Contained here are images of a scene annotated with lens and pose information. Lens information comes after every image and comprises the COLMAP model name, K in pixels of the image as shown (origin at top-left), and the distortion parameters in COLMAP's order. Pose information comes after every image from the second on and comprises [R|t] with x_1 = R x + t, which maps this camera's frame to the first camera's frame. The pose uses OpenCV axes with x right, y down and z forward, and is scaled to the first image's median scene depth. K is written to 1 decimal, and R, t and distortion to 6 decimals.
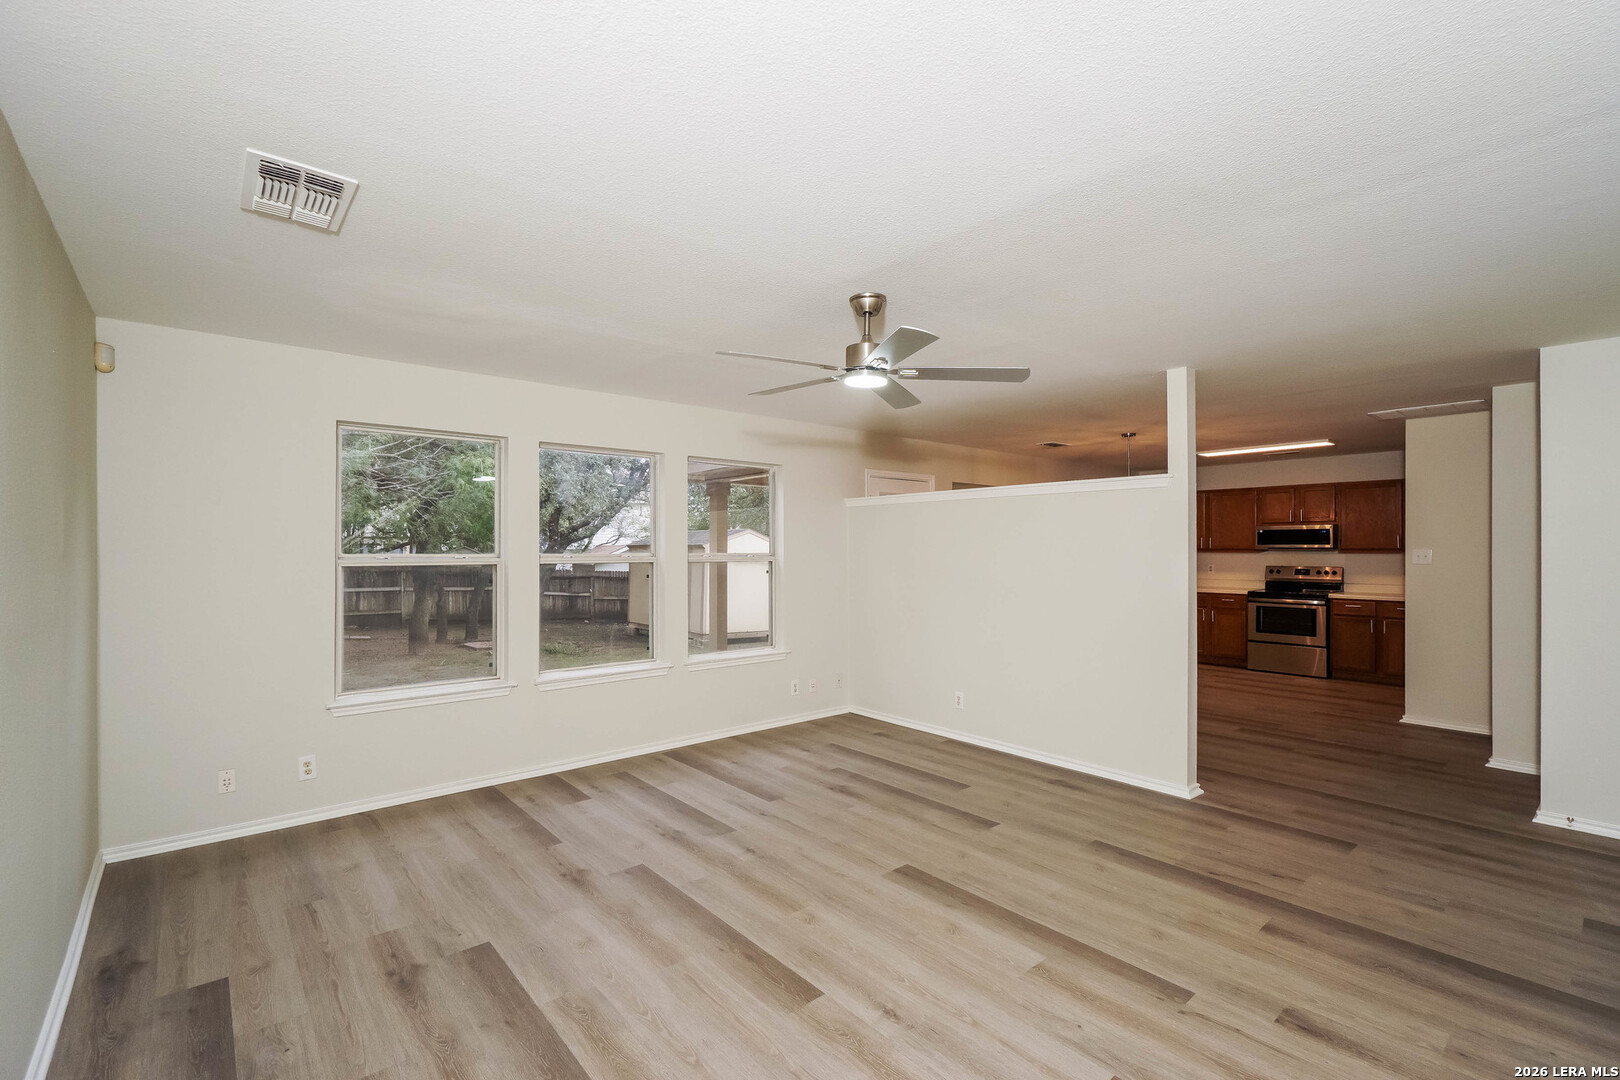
lens RADIAL K [[713.4, 0, 809.9], [0, 713.4, 549.7], [0, 0, 1]] dist [0.000667, 0.008582]
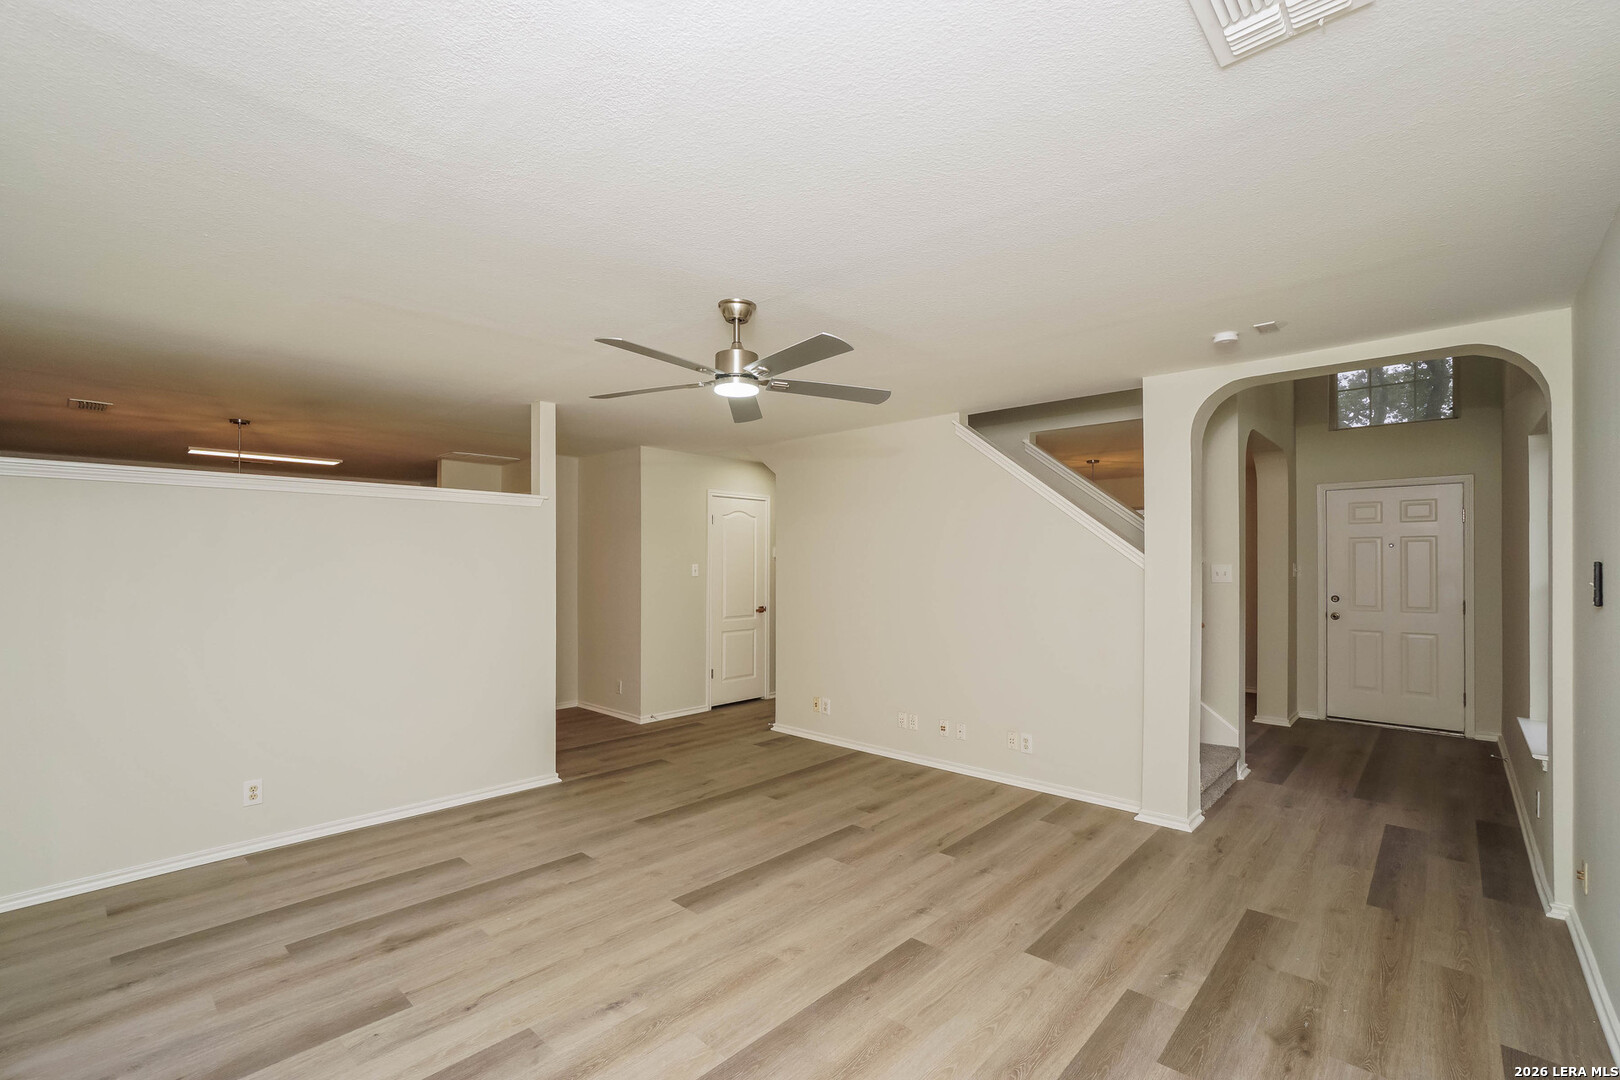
lens RADIAL K [[700.3, 0, 809.1], [0, 700.3, 564.1], [0, 0, 1]] dist [-0.000995, 0.000210]
pose [[-0.109281, 0.000198, 0.994011, -0.743400], [-0.005480, 0.999985, -0.000802, -0.000944], [-0.993996, -0.005534, -0.109278, 0.860080]]
